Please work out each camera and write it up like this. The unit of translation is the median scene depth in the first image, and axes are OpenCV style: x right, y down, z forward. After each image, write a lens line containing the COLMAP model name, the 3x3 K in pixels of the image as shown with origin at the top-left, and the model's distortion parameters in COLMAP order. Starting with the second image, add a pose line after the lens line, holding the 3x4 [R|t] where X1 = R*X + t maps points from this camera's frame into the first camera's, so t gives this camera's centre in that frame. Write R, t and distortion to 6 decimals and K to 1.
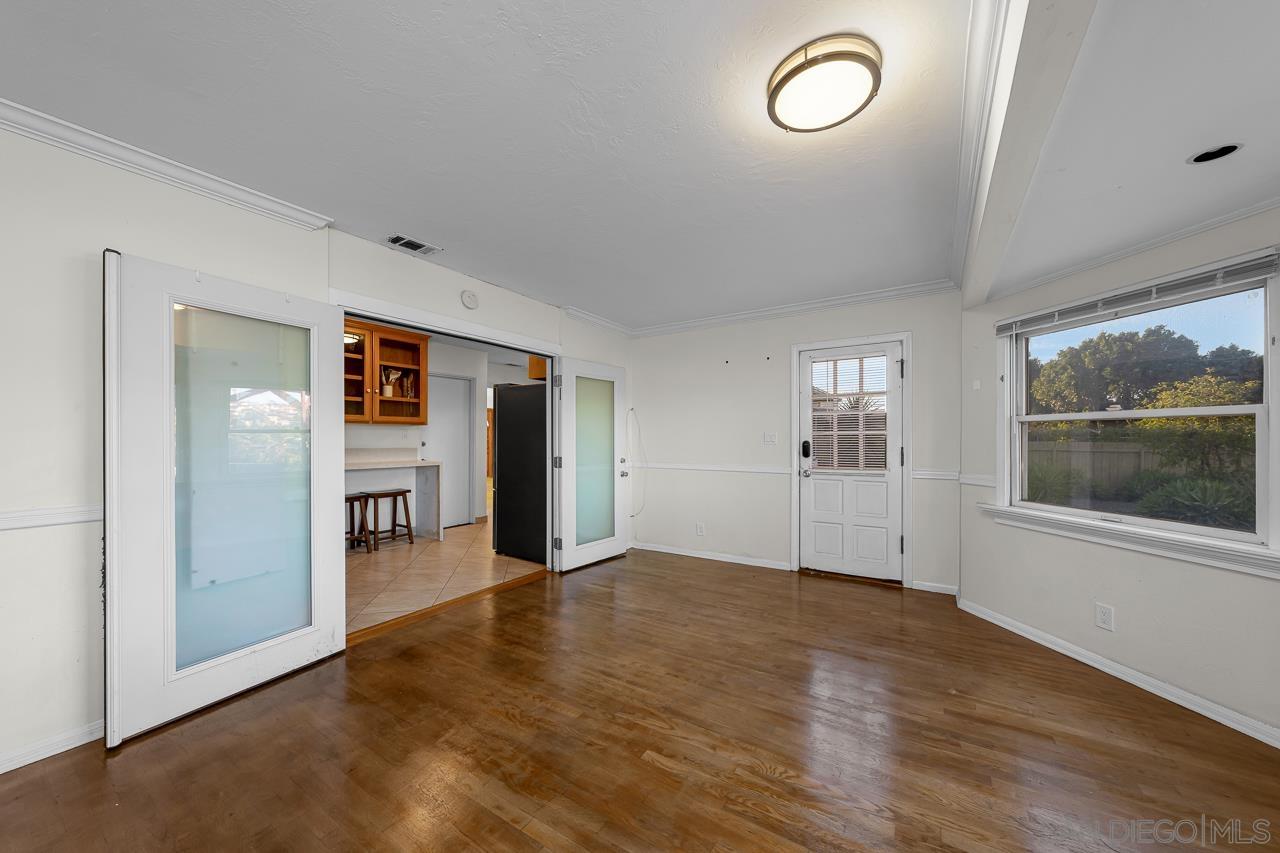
lens RADIAL K [[443.2, 0, 645.5], [0, 443.2, 437.7], [0, 0, 1]] dist [-0.002395, 0.000017]
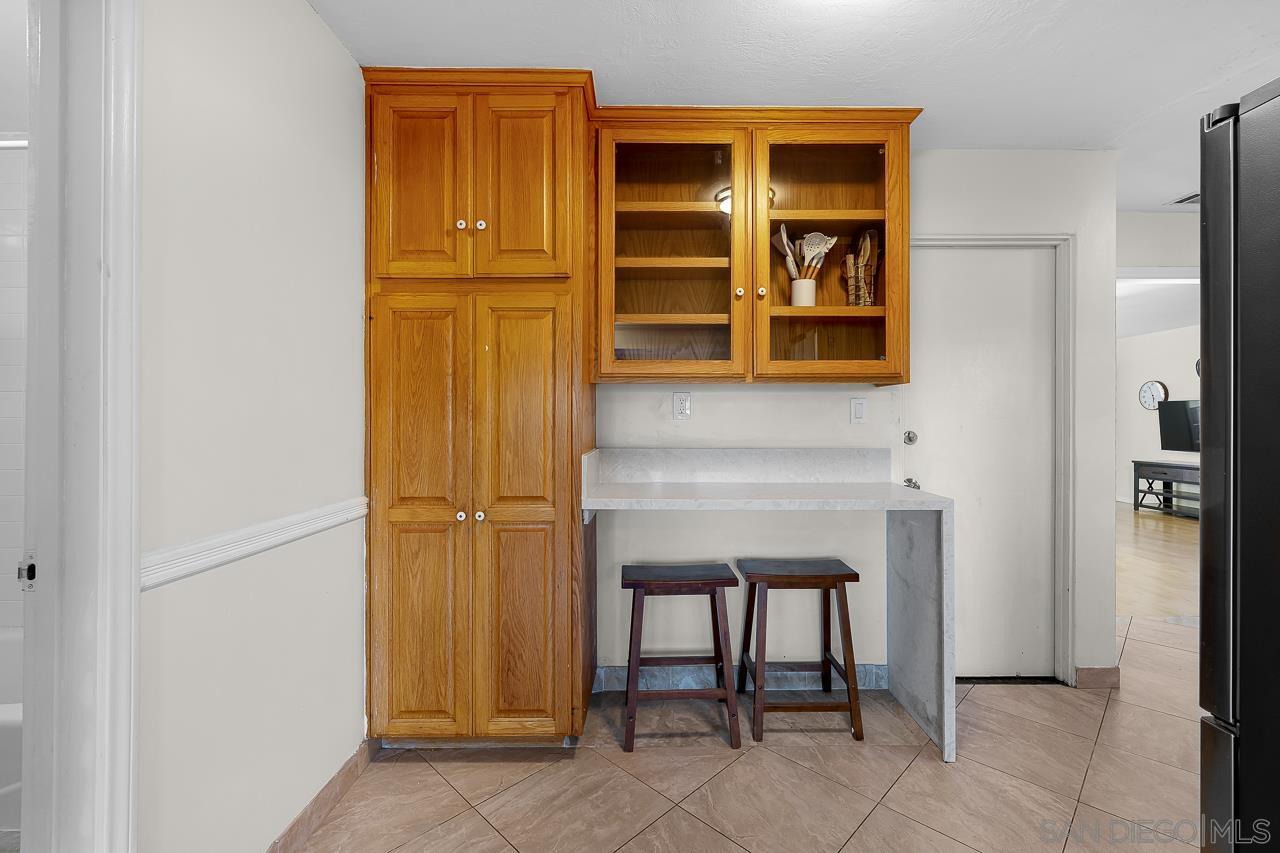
lens RADIAL K [[568.2, 0, 640.0], [0, 568.2, 426.5], [0, 0, 1]] dist [0.000373, 0.000085]
pose [[0.548700, 0.001070, -0.836019, -0.255067], [0.002580, 0.999992, 0.002974, 0.003044], [0.836015, -0.003789, 0.548693, 0.614979]]
